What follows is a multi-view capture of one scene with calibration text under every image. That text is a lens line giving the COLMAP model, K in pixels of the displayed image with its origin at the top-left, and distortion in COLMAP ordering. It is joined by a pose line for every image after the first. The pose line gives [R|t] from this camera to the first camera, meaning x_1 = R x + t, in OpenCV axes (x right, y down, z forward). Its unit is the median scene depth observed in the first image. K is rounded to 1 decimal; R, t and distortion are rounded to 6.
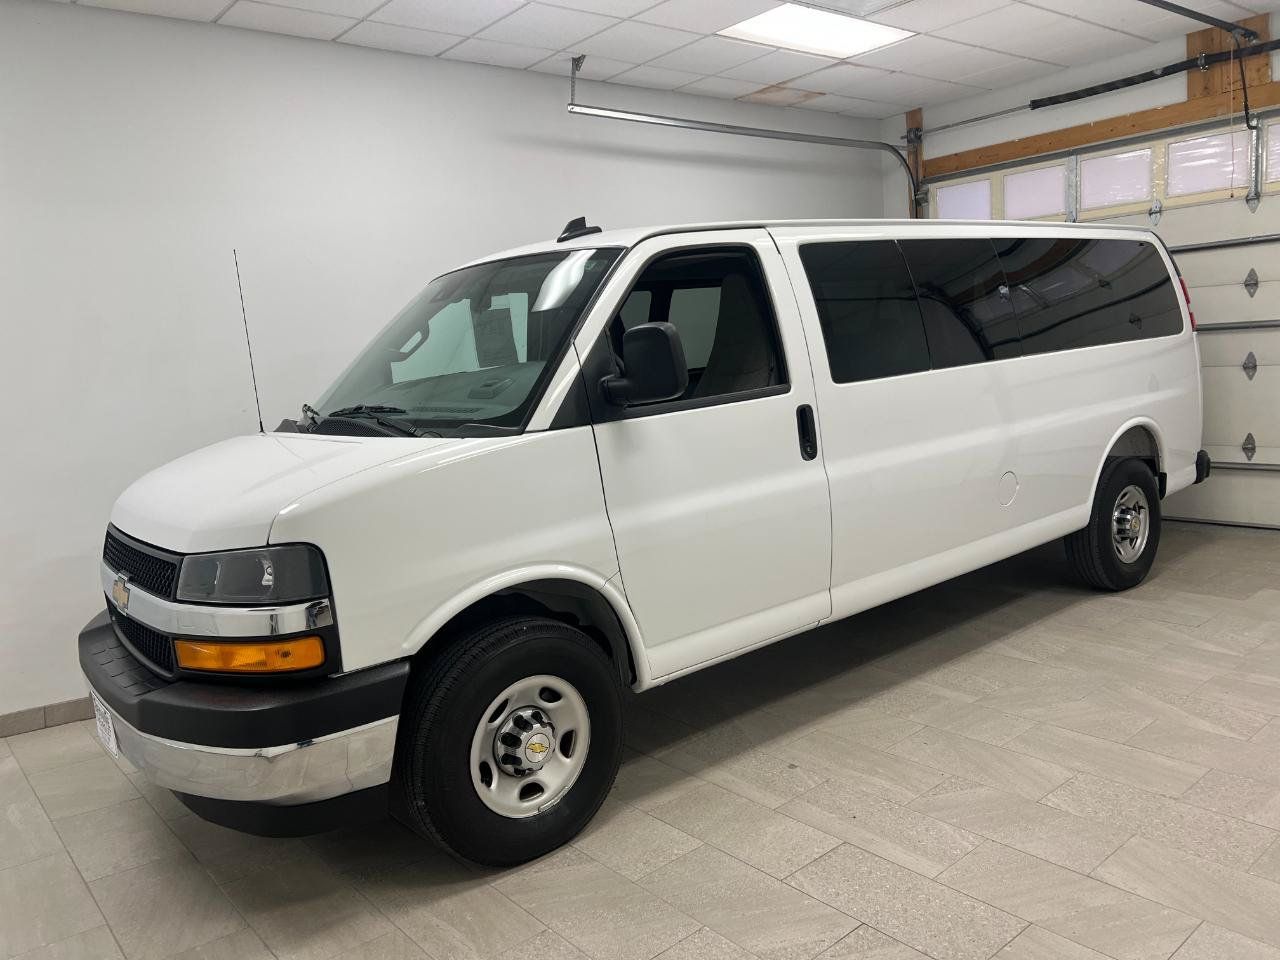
lens RADIAL K [[966.2, 0, 645.2], [0, 966.2, 467.1], [0, 0, 1]] dist [0.053620, -0.055299]
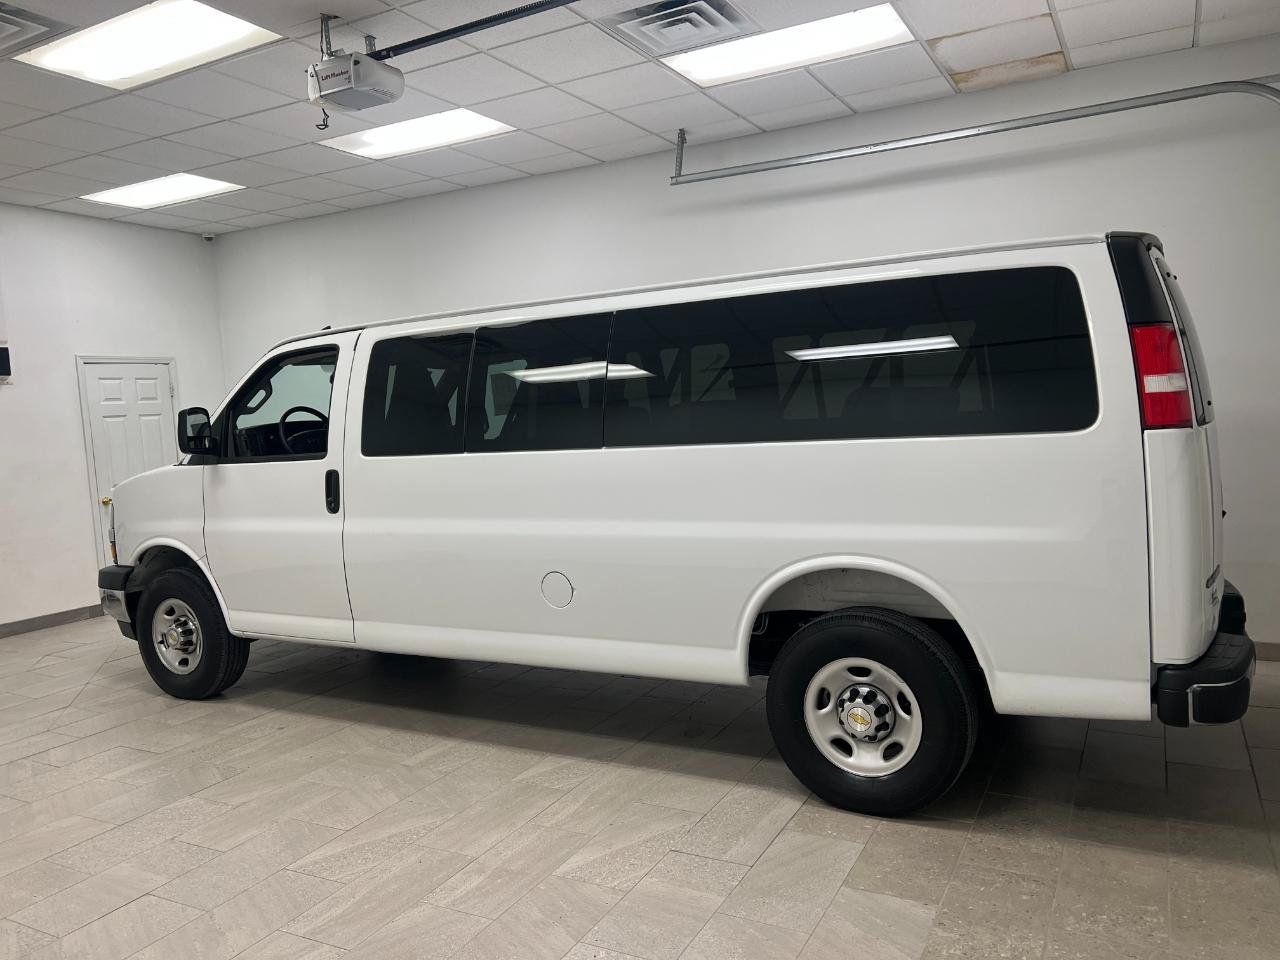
lens RADIAL K [[966.2, 0, 638.4], [0, 966.2, 480.9], [0, 0, 1]] dist [0.053620, -0.055299]
pose [[0.362374, 0.127696, -0.923244, 1.472680], [-0.097739, 0.990315, 0.098610, -0.212248], [0.926894, 0.054503, 0.371345, 0.879951]]
